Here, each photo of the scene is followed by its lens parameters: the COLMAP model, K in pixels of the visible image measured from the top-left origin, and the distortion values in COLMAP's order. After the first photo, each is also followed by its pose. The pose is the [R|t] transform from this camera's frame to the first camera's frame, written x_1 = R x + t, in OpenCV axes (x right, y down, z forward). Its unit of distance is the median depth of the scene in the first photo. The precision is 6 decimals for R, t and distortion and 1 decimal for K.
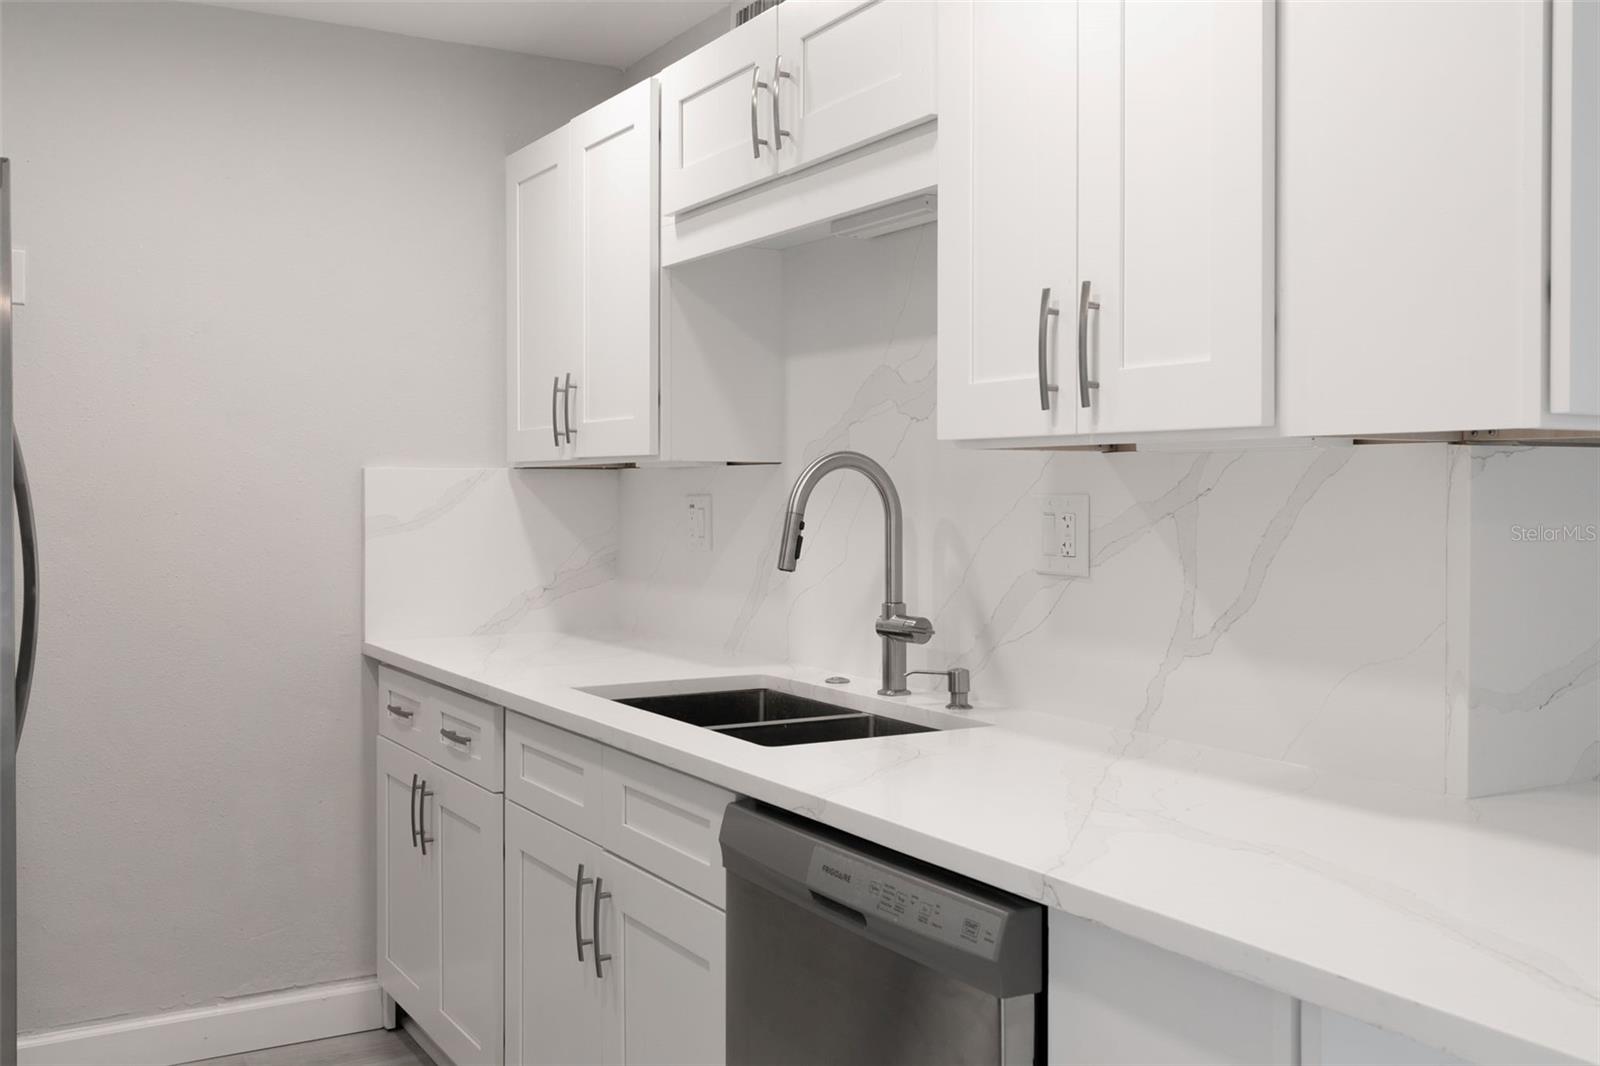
lens RADIAL K [[1582.1, 0, 769.7], [0, 1582.1, 497.2], [0, 0, 1]] dist [0.010952, 0.000000]
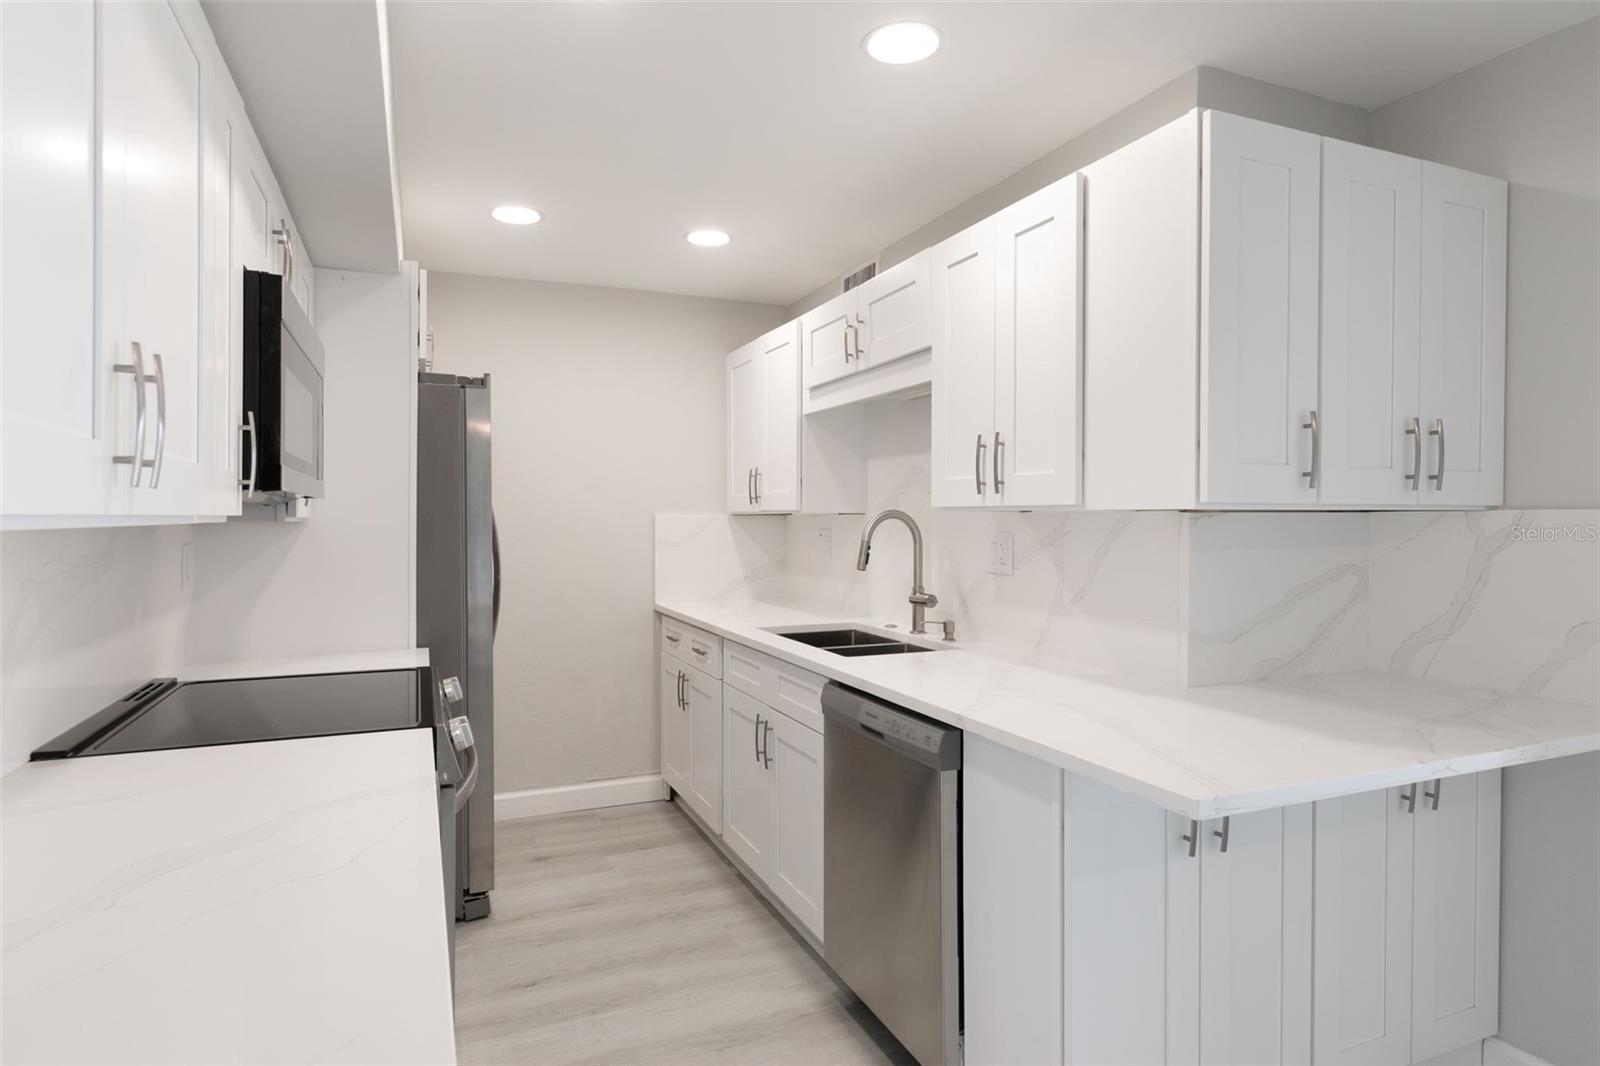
lens RADIAL K [[896.4, 0, 792.9], [0, 896.4, 536.2], [0, 0, 1]] dist [0.008435, -0.000326]
pose [[0.995032, 0.004082, -0.099476, 0.037271], [-0.002702, 0.999898, 0.013997, -0.012198], [0.099523, -0.013659, 0.994942, -0.133081]]
